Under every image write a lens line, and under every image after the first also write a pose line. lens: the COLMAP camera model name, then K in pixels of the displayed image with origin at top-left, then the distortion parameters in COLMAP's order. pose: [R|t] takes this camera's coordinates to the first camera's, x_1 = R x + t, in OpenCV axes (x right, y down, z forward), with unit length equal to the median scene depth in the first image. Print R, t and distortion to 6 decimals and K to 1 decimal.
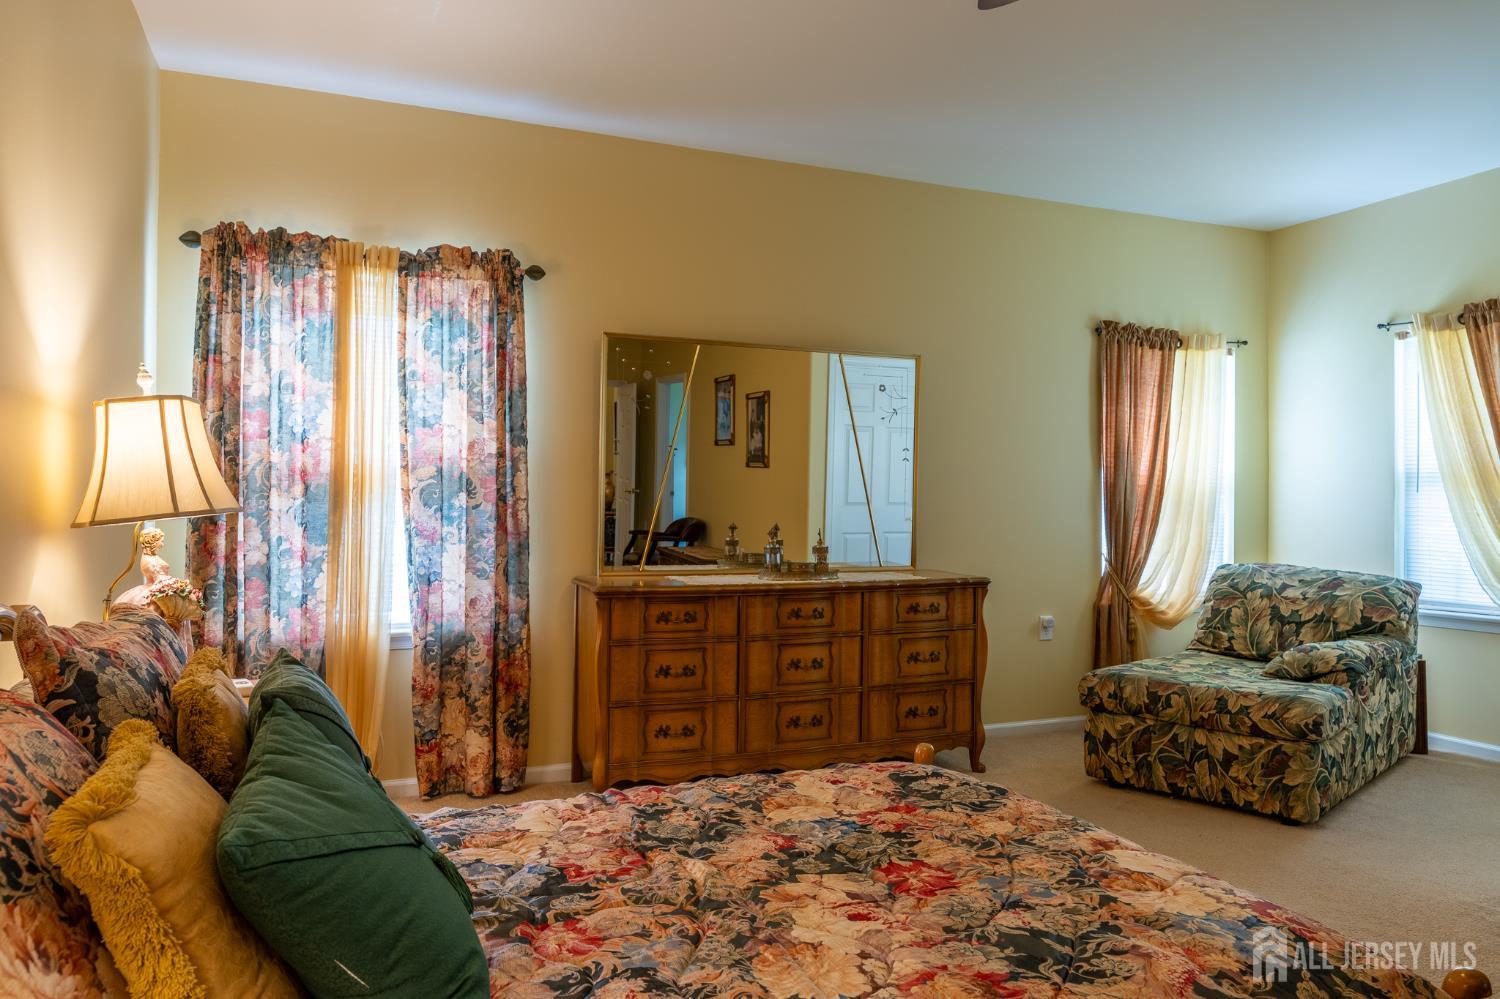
lens RADIAL K [[997.1, 0, 744.4], [0, 997.1, 502.5], [0, 0, 1]] dist [0.006256, -0.027227]
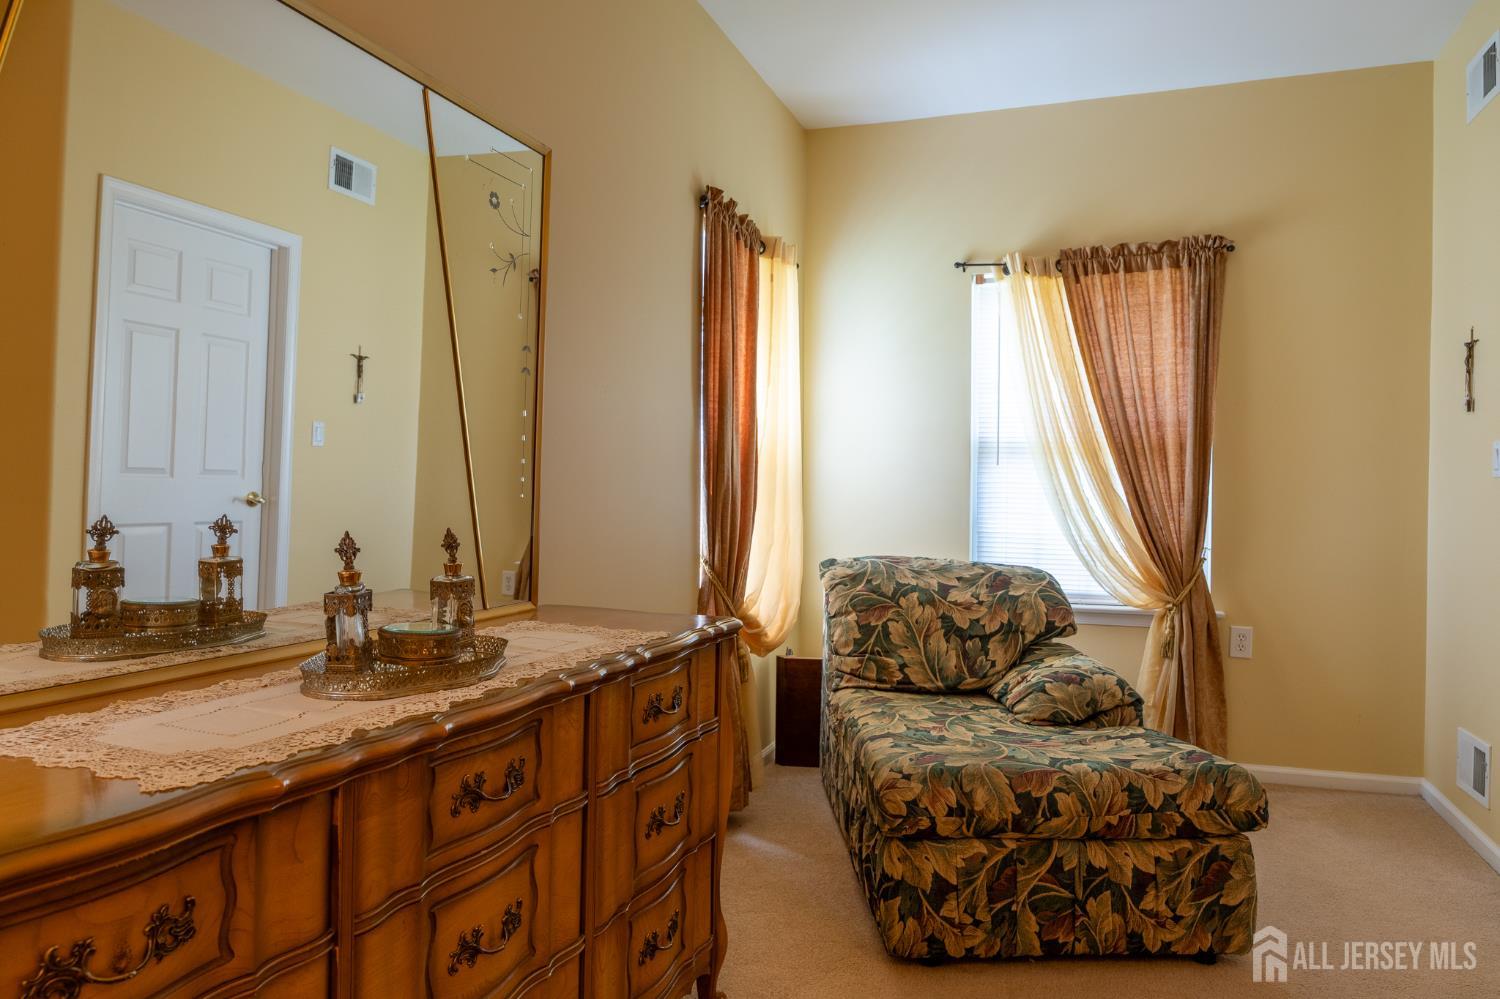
lens RADIAL K [[997.1, 0, 744.4], [0, 997.1, 502.5], [0, 0, 1]] dist [0.006256, -0.027227]
pose [[0.666631, -0.008396, 0.745340, -0.130018], [-0.007362, 0.999814, 0.017847, 0.009898], [-0.745351, -0.017385, 0.666445, 0.714261]]
